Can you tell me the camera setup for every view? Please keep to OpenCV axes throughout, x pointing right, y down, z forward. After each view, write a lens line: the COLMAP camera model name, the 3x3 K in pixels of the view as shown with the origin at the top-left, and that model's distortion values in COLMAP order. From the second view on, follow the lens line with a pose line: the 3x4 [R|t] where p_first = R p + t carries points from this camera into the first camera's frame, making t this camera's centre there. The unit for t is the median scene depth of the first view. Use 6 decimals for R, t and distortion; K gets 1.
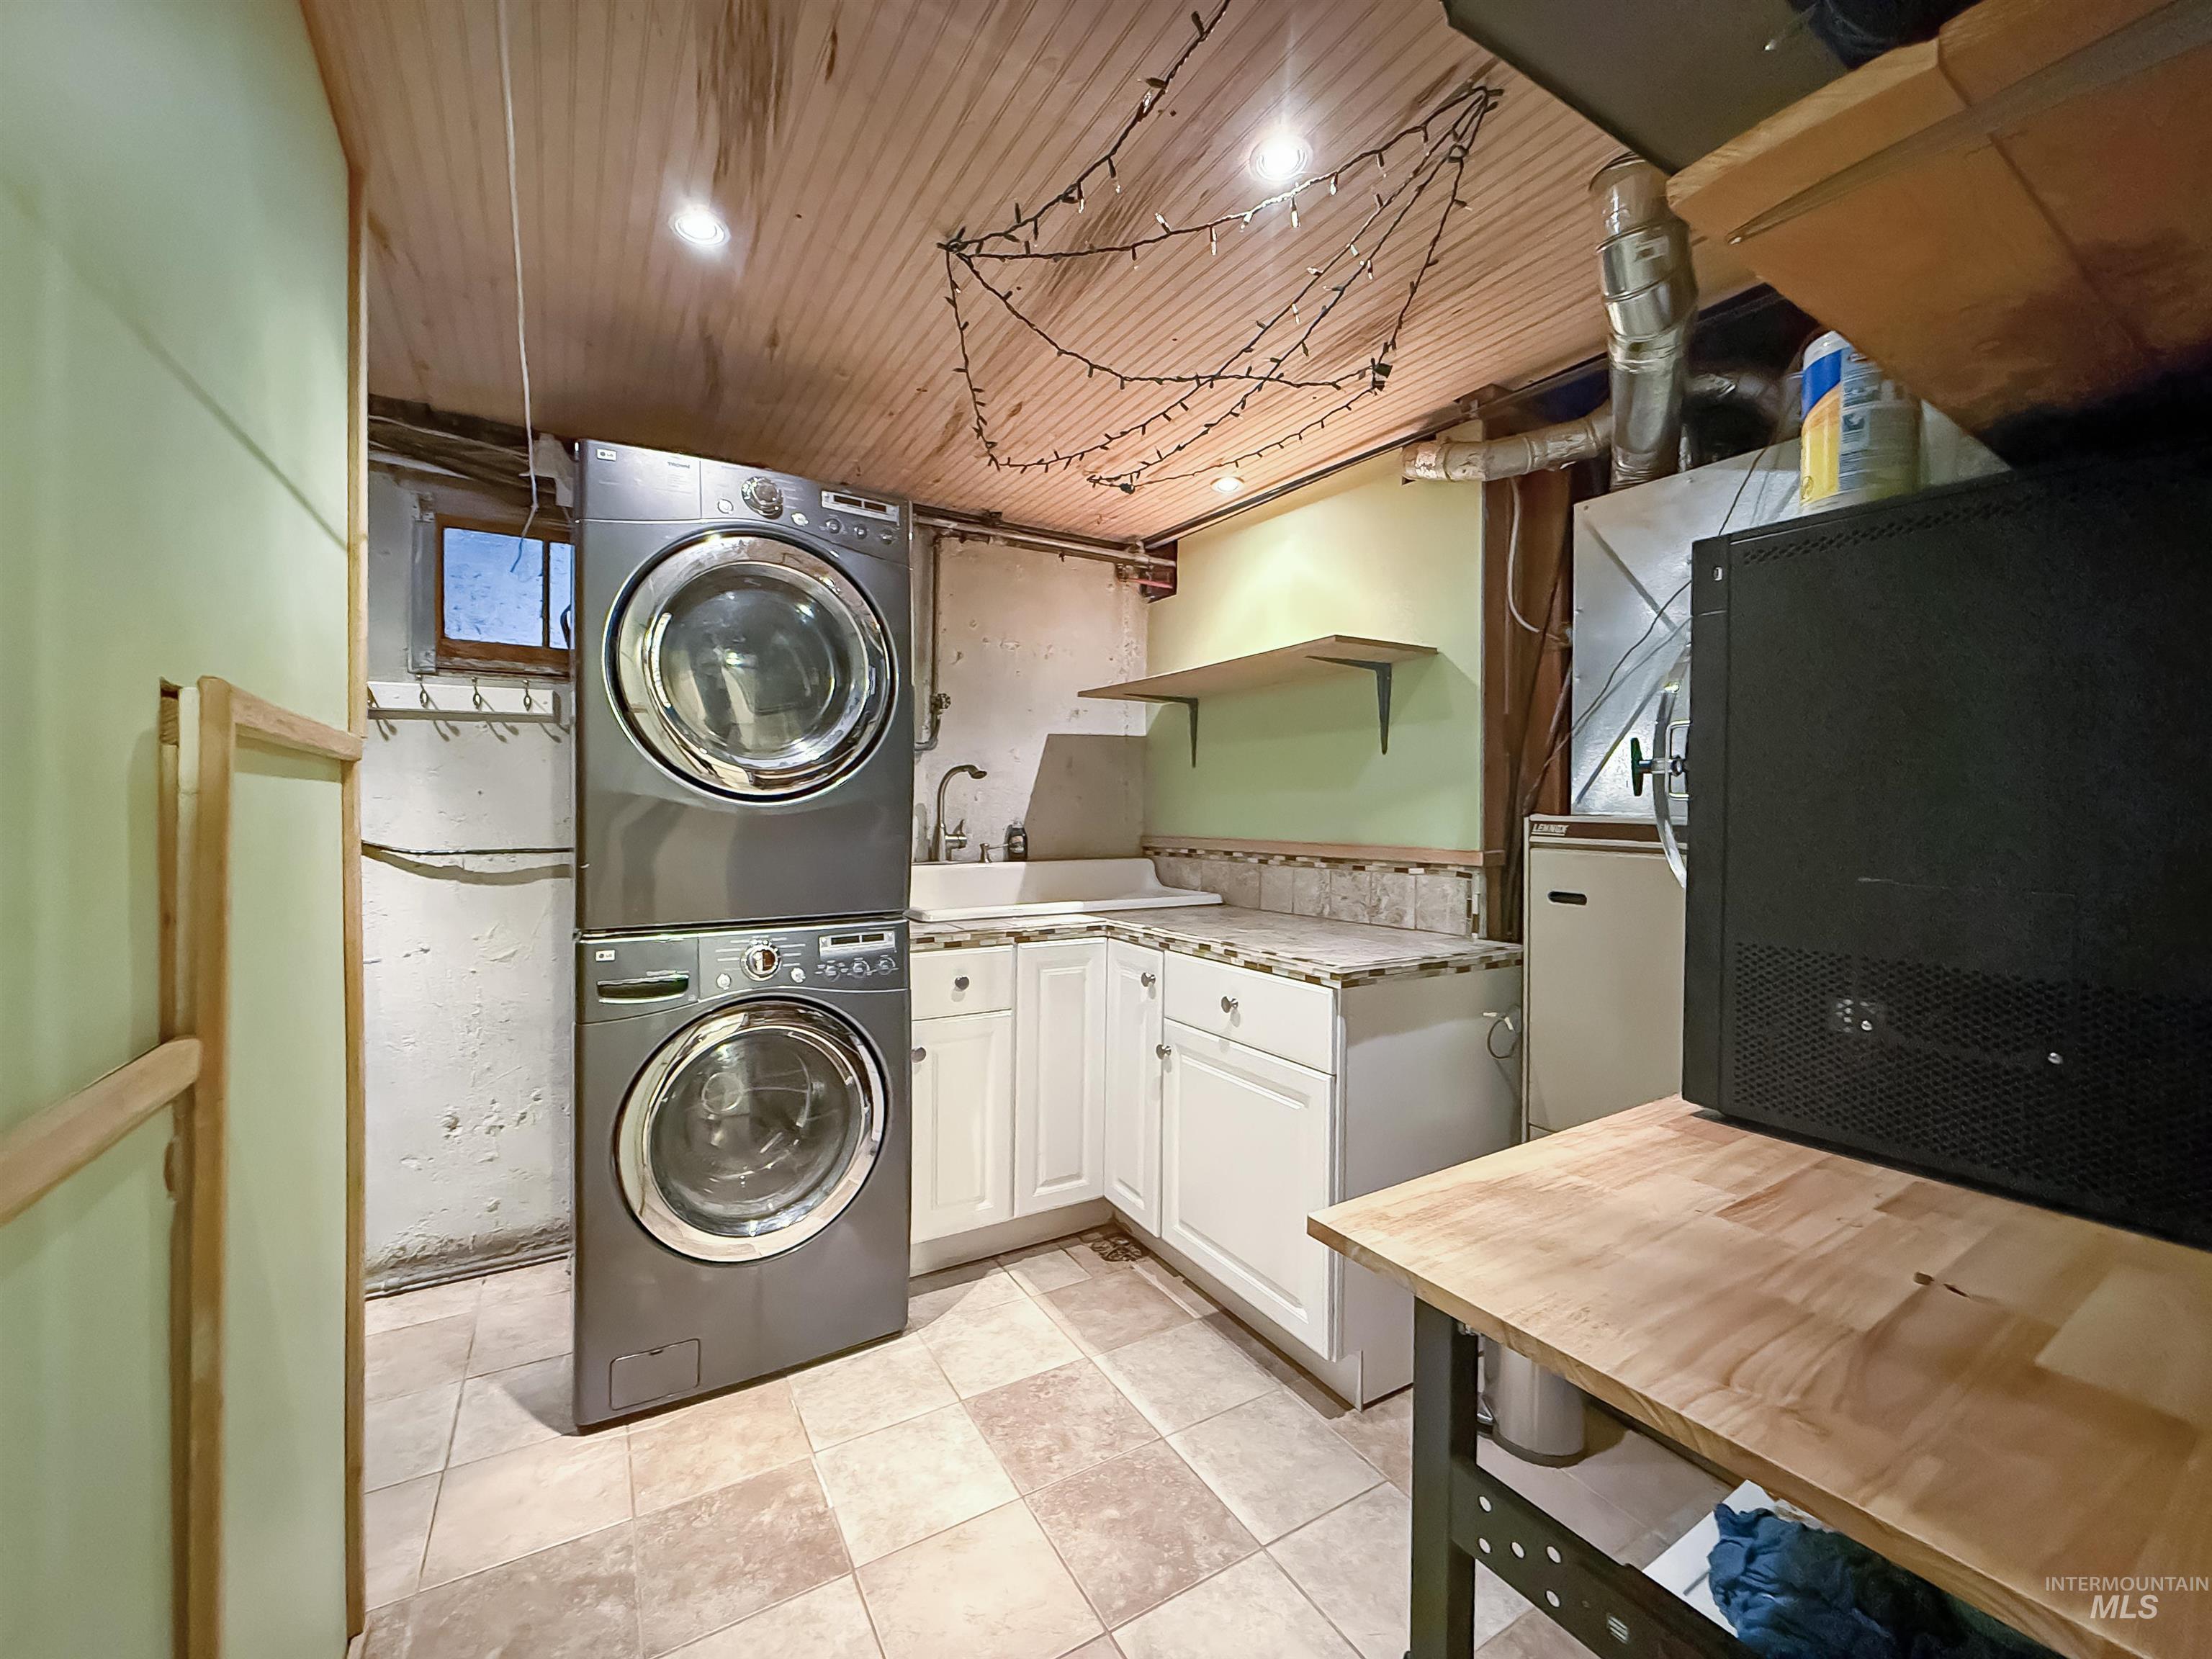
lens RADIAL K [[884.8, 0, 1102.1], [0, 884.8, 823.8], [0, 0, 1]] dist [0.001223, 0.000598]
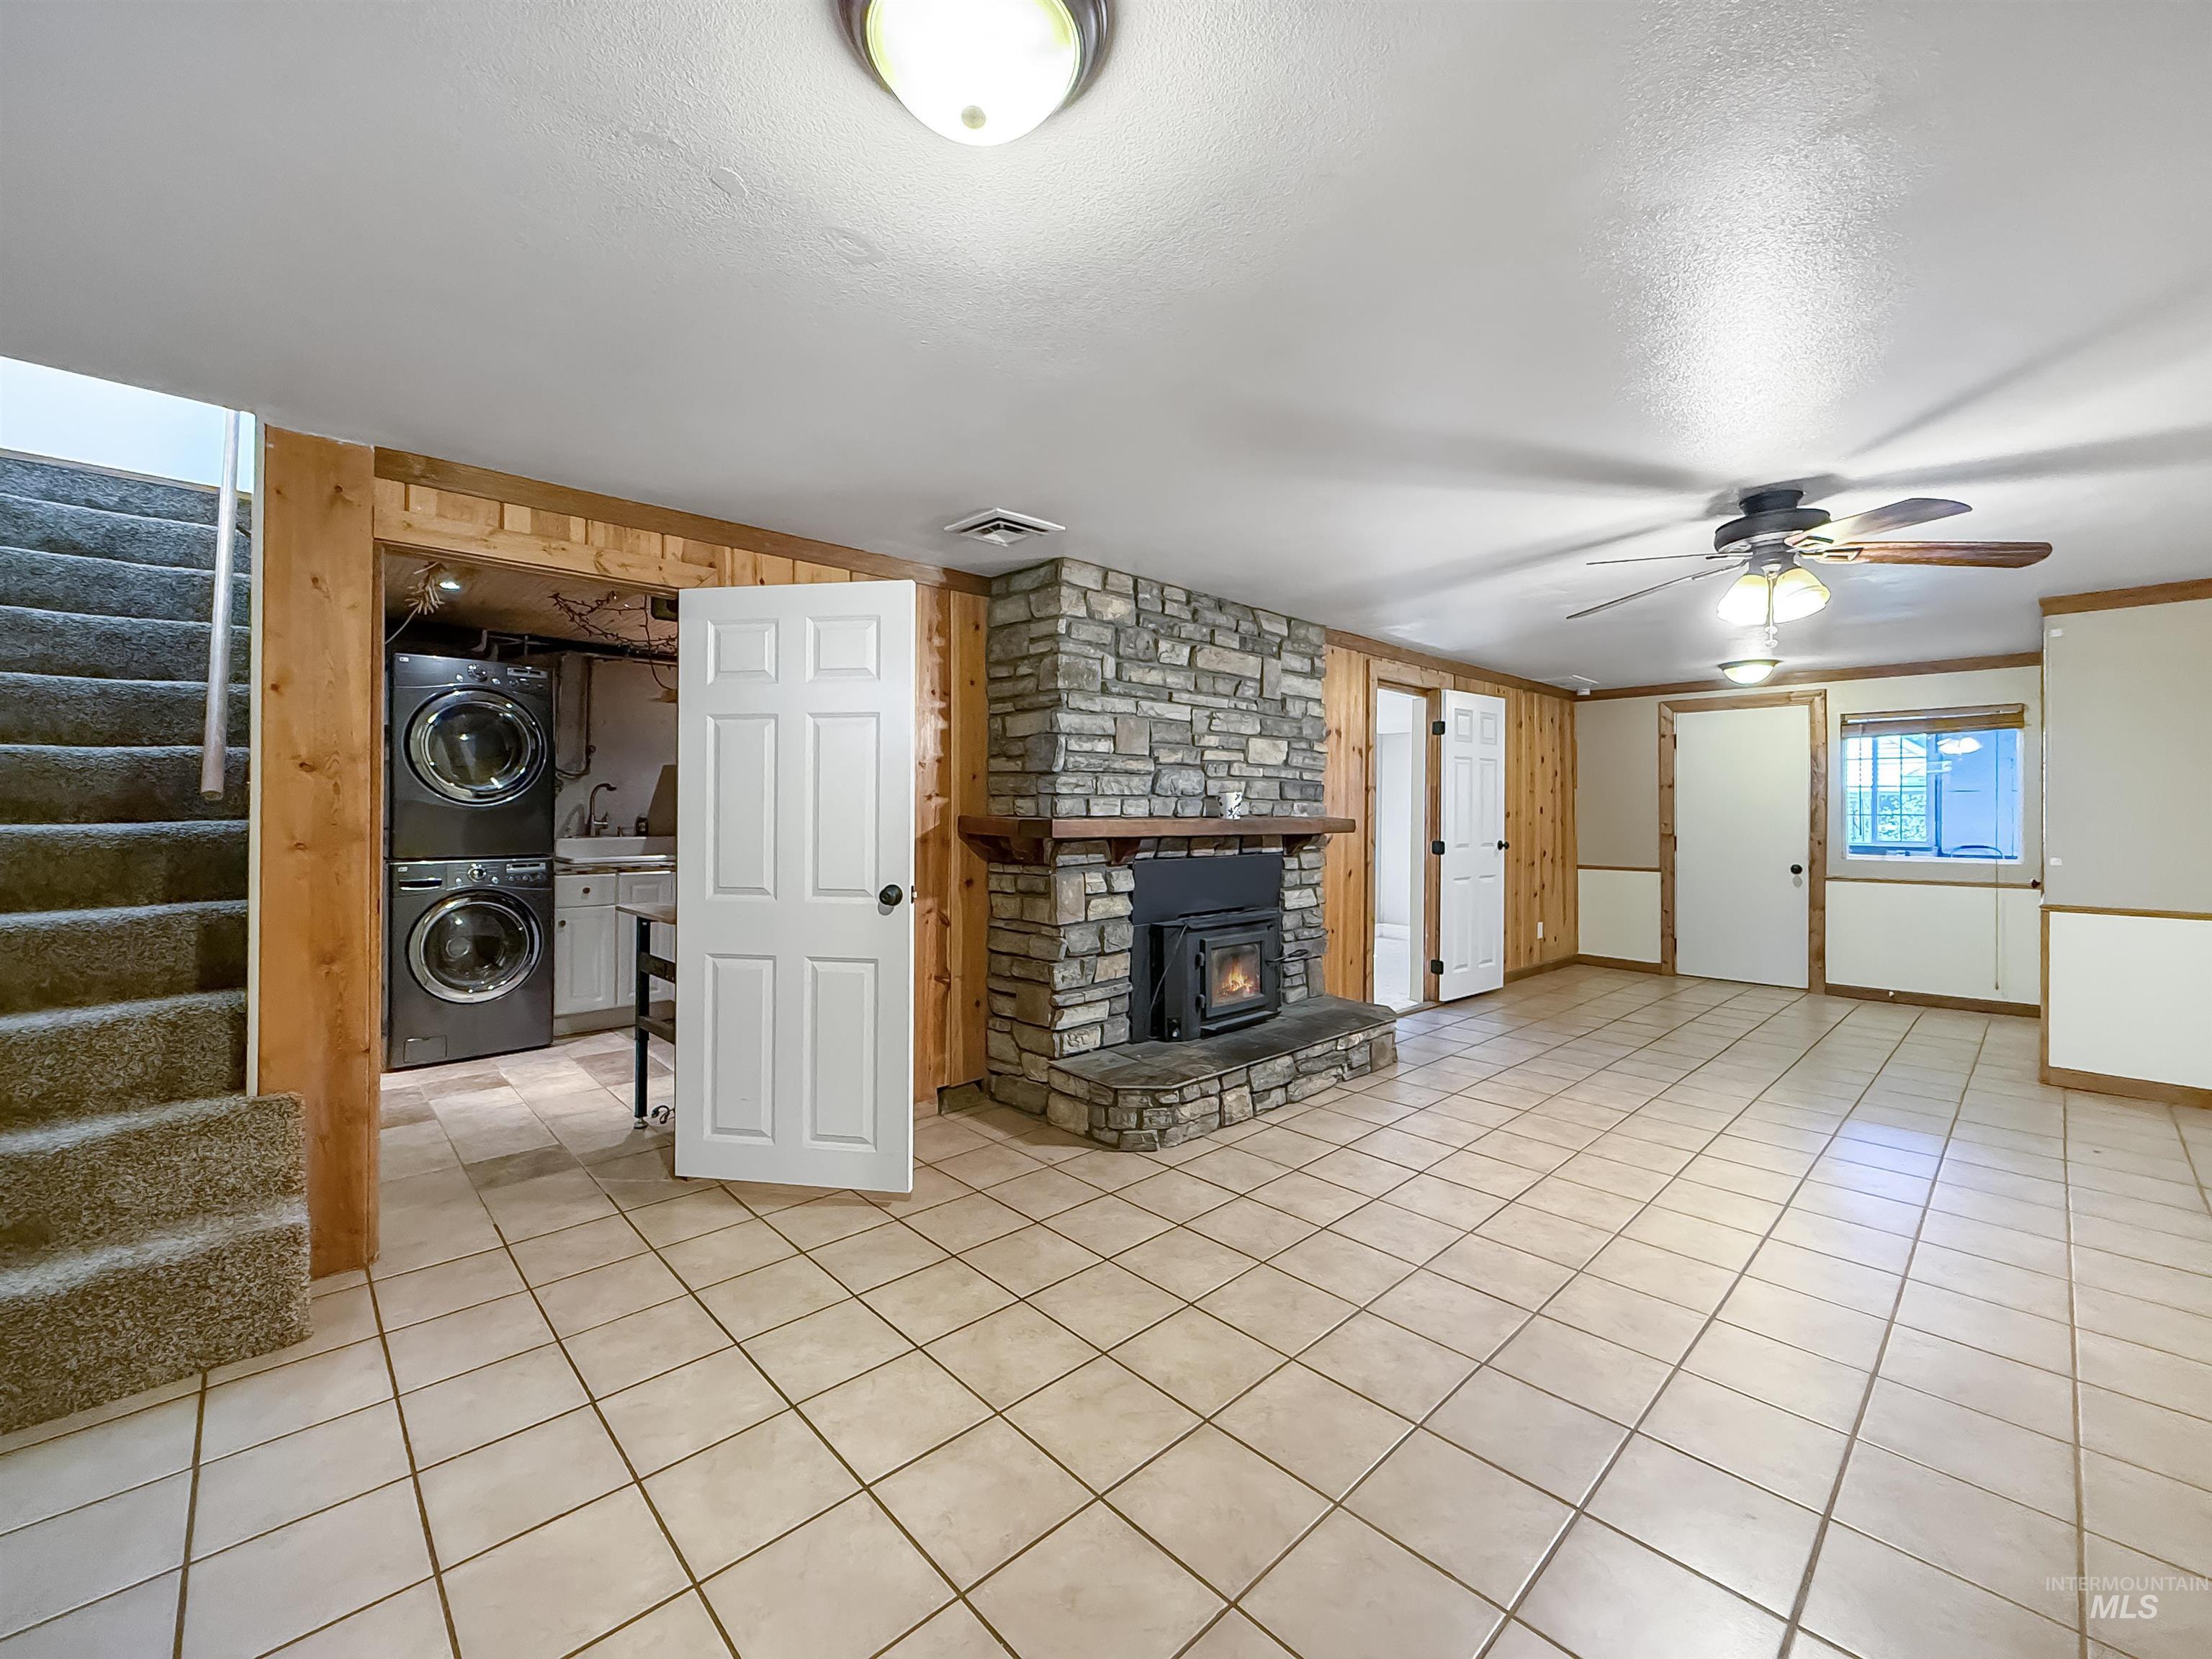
lens RADIAL K [[901.6, 0, 1091.0], [0, 901.6, 803.2], [0, 0, 1]] dist [0.000512, 0.000134]
pose [[0.978116, -0.003715, 0.208027, 0.649560], [0.007696, 0.999802, -0.018332, 0.025353], [-0.207918, 0.019531, 0.977951, -1.534830]]
